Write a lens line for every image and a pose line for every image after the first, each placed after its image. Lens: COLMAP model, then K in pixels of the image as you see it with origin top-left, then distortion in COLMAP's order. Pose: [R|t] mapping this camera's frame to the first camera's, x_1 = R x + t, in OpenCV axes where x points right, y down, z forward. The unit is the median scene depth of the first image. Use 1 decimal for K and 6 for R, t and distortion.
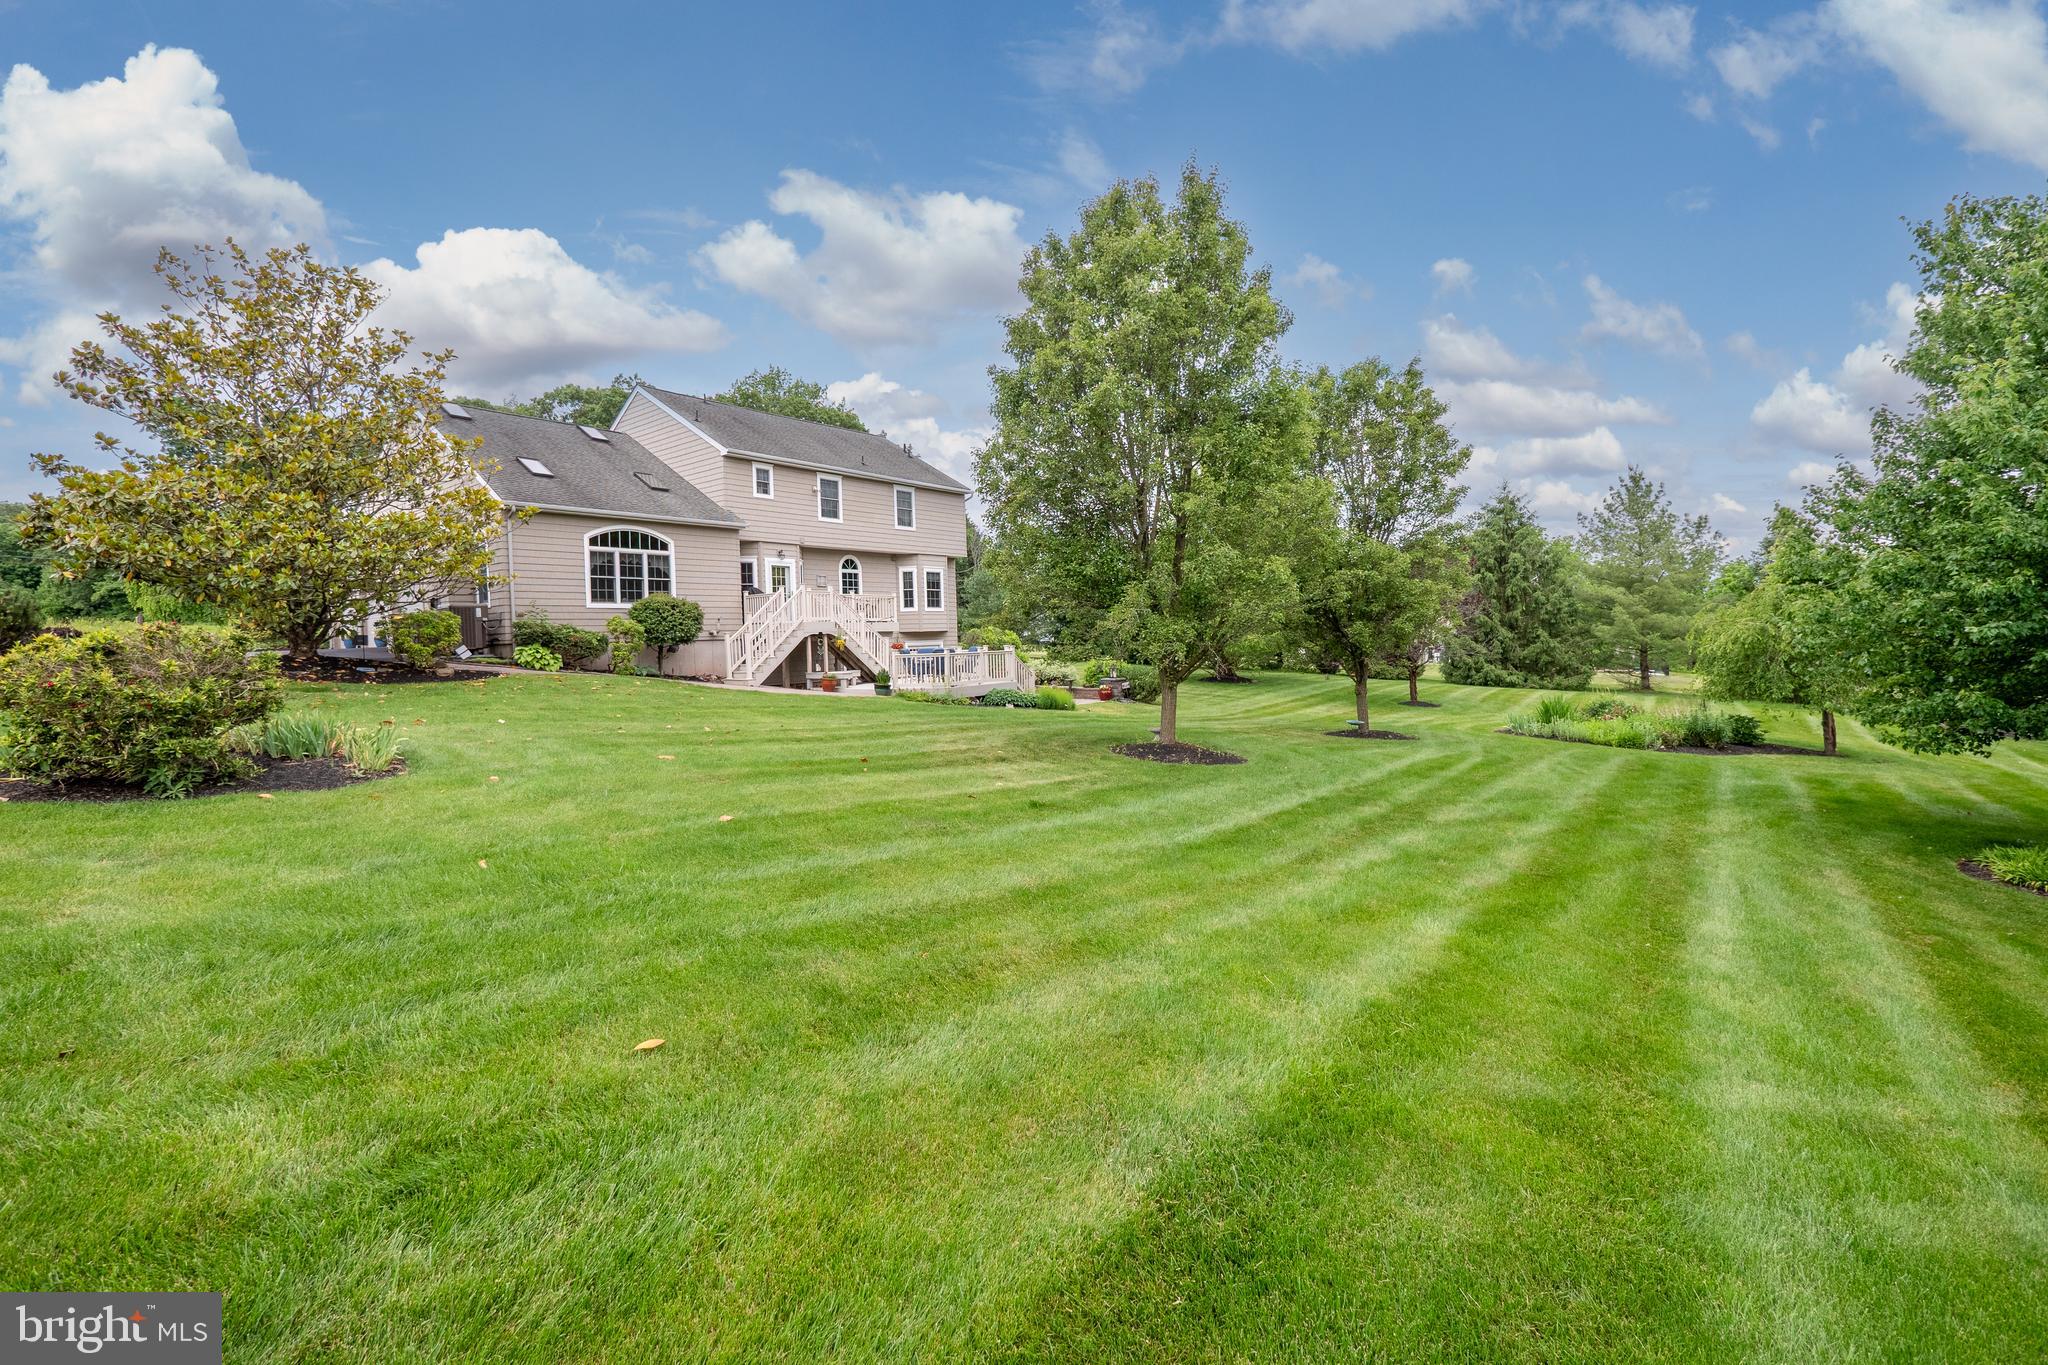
lens RADIAL K [[858.4, 0, 1018.3], [0, 858.4, 656.7], [0, 0, 1]] dist [-0.000074, -0.000080]
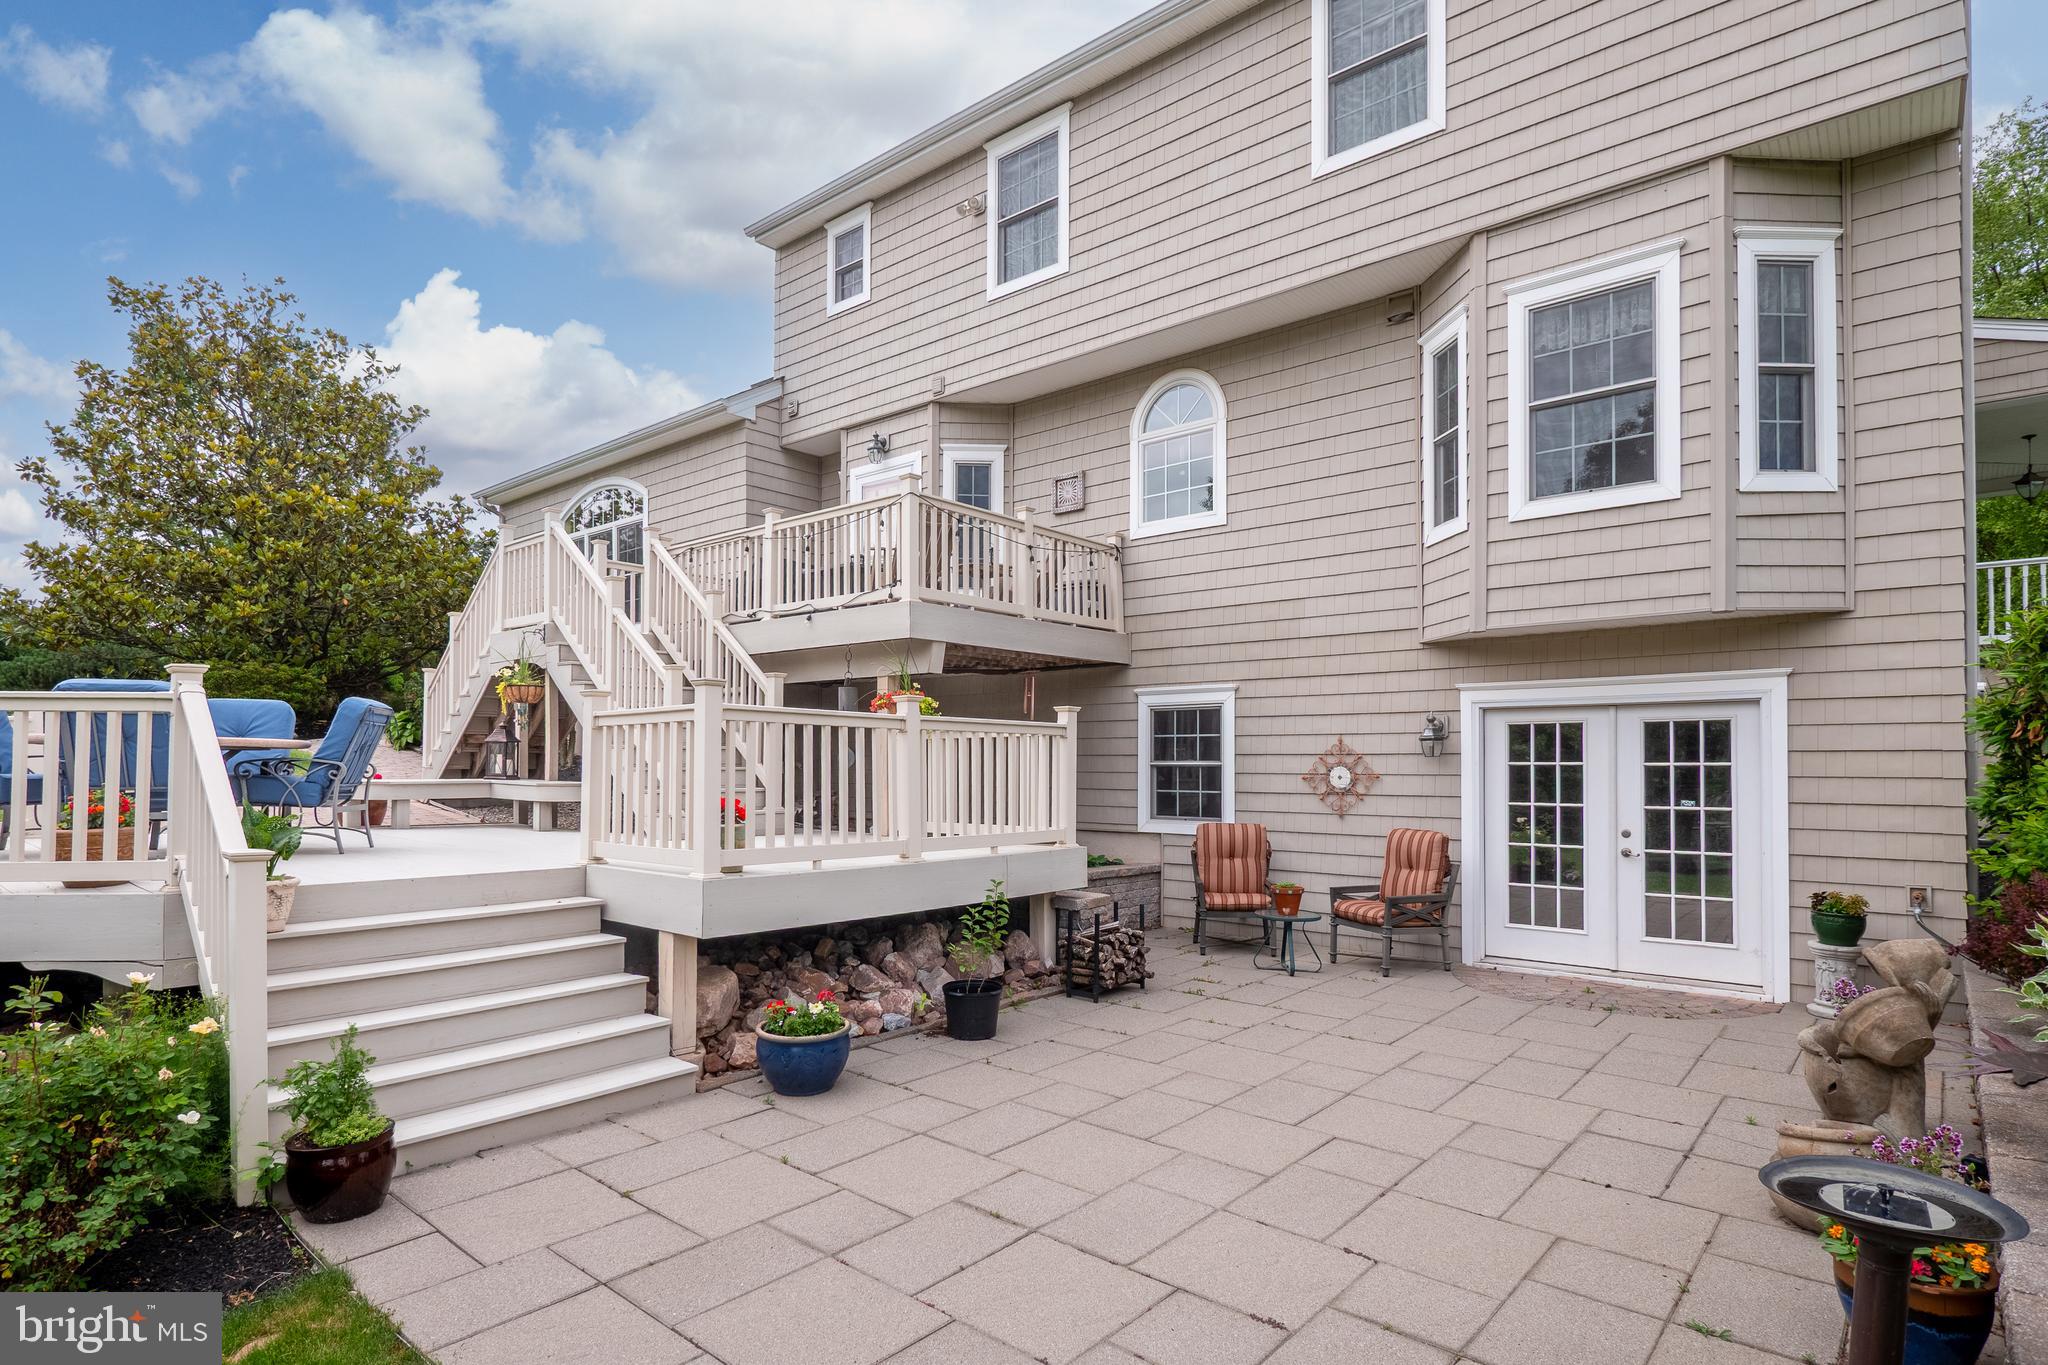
lens RADIAL K [[1064.6, 0, 999.9], [0, 1064.6, 731.9], [0, 0, 1]] dist [0.001853, 0.000082]
pose [[-0.036095, 0.004053, -0.999340, 0.178178], [-0.019029, 0.999808, 0.004742, -0.008278], [0.999167, 0.019187, -0.036011, 1.234808]]
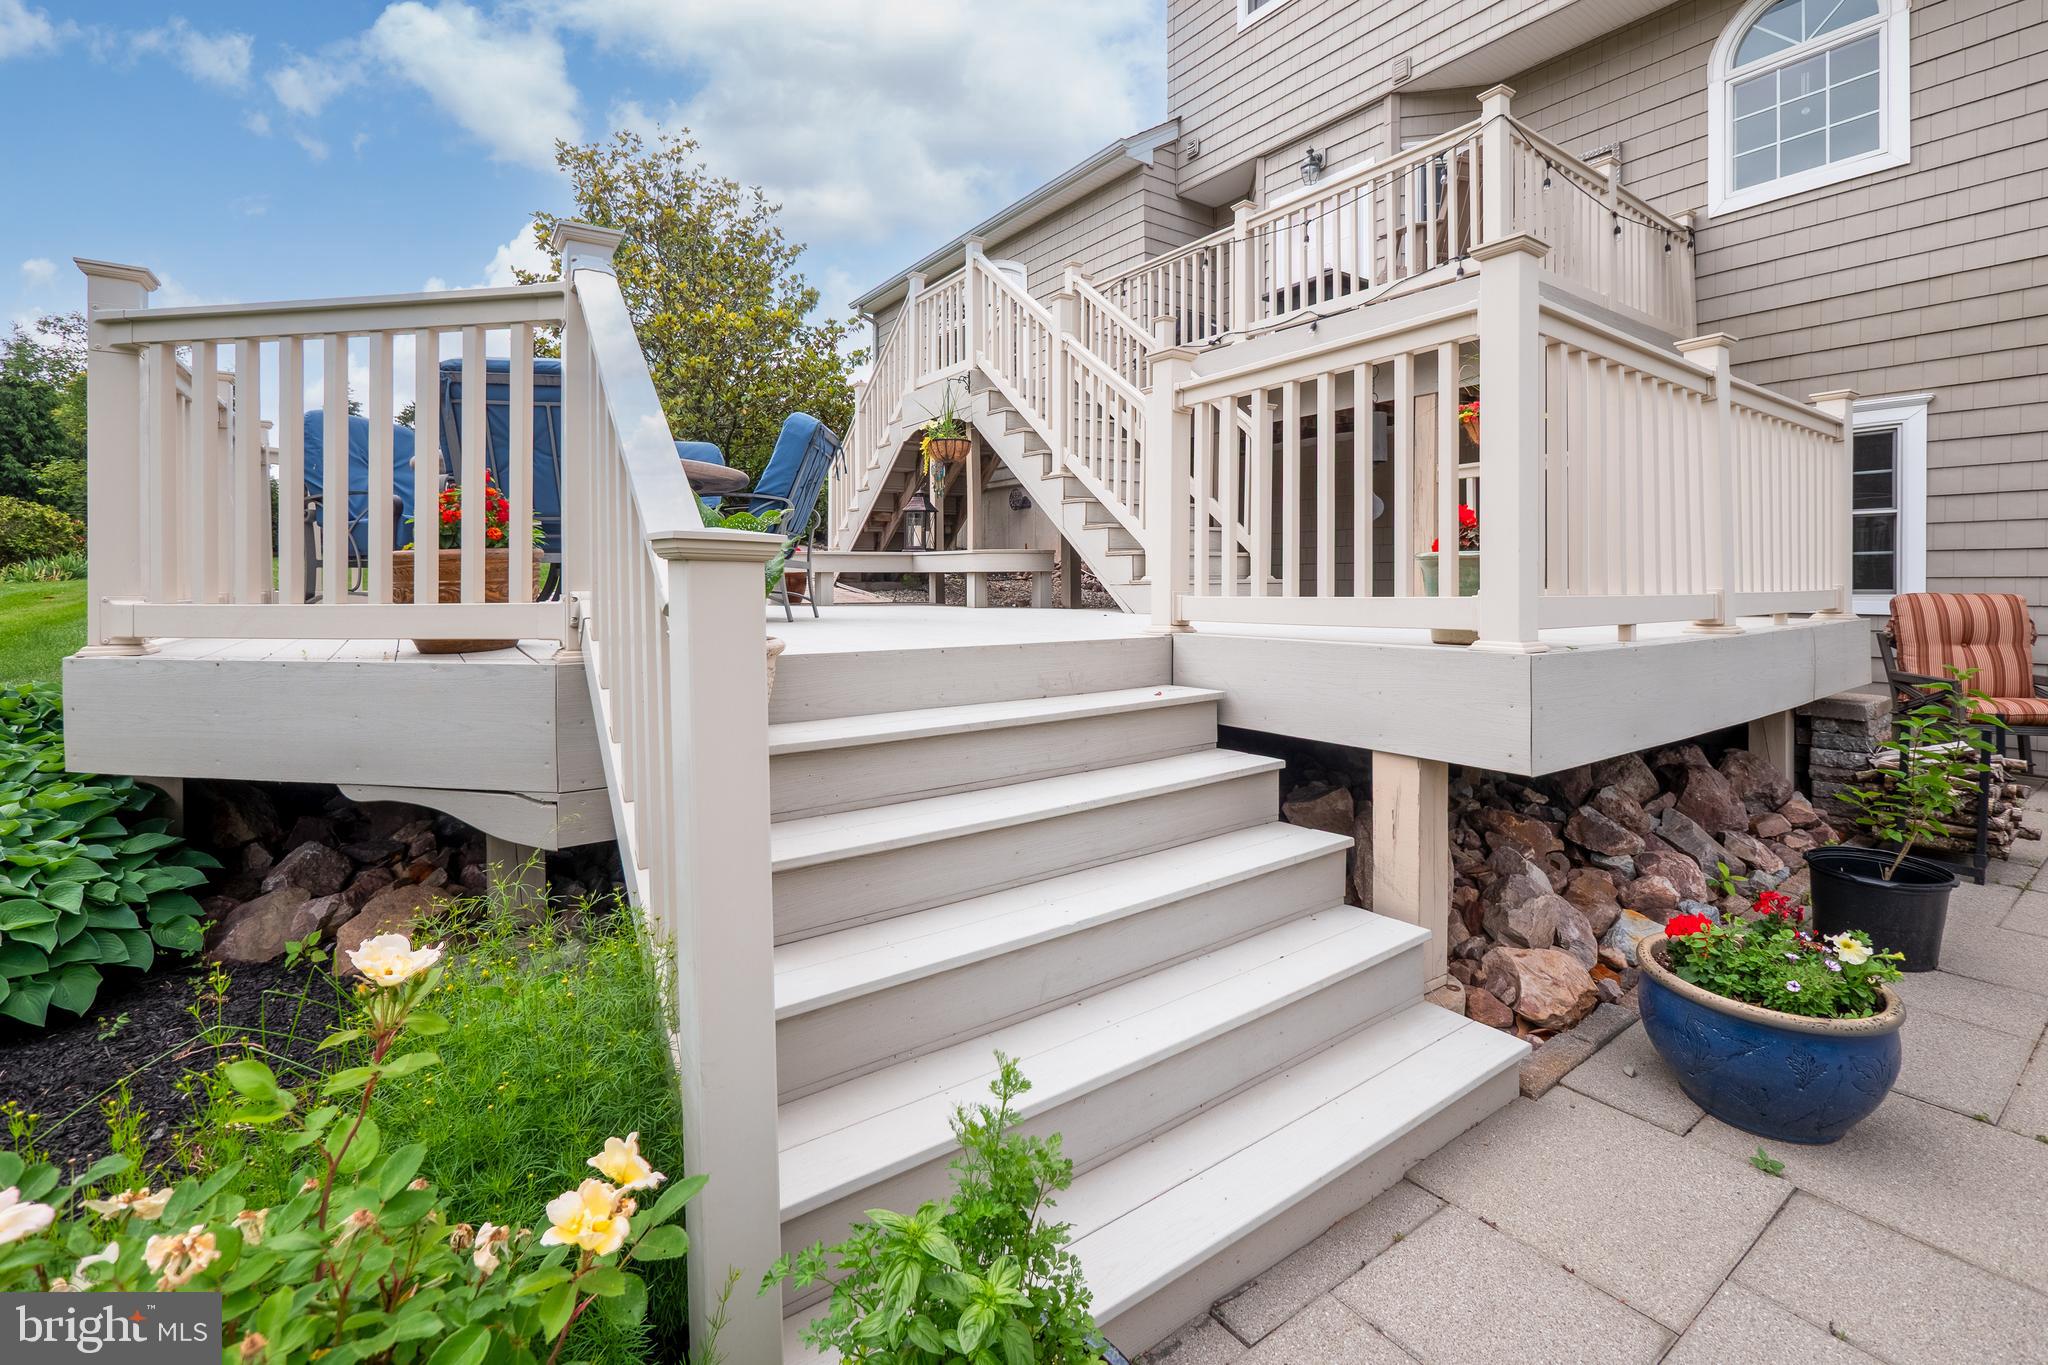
lens RADIAL K [[887.7, 0, 1015.0], [0, 887.7, 557.8], [0, 0, 1]] dist [-0.002854, 0.000167]
pose [[-0.271817, 0.013841, -0.962249, 0.056877], [-0.000084, 0.999896, 0.014406, 0.013951], [0.962349, 0.003997, -0.271788, 1.139630]]
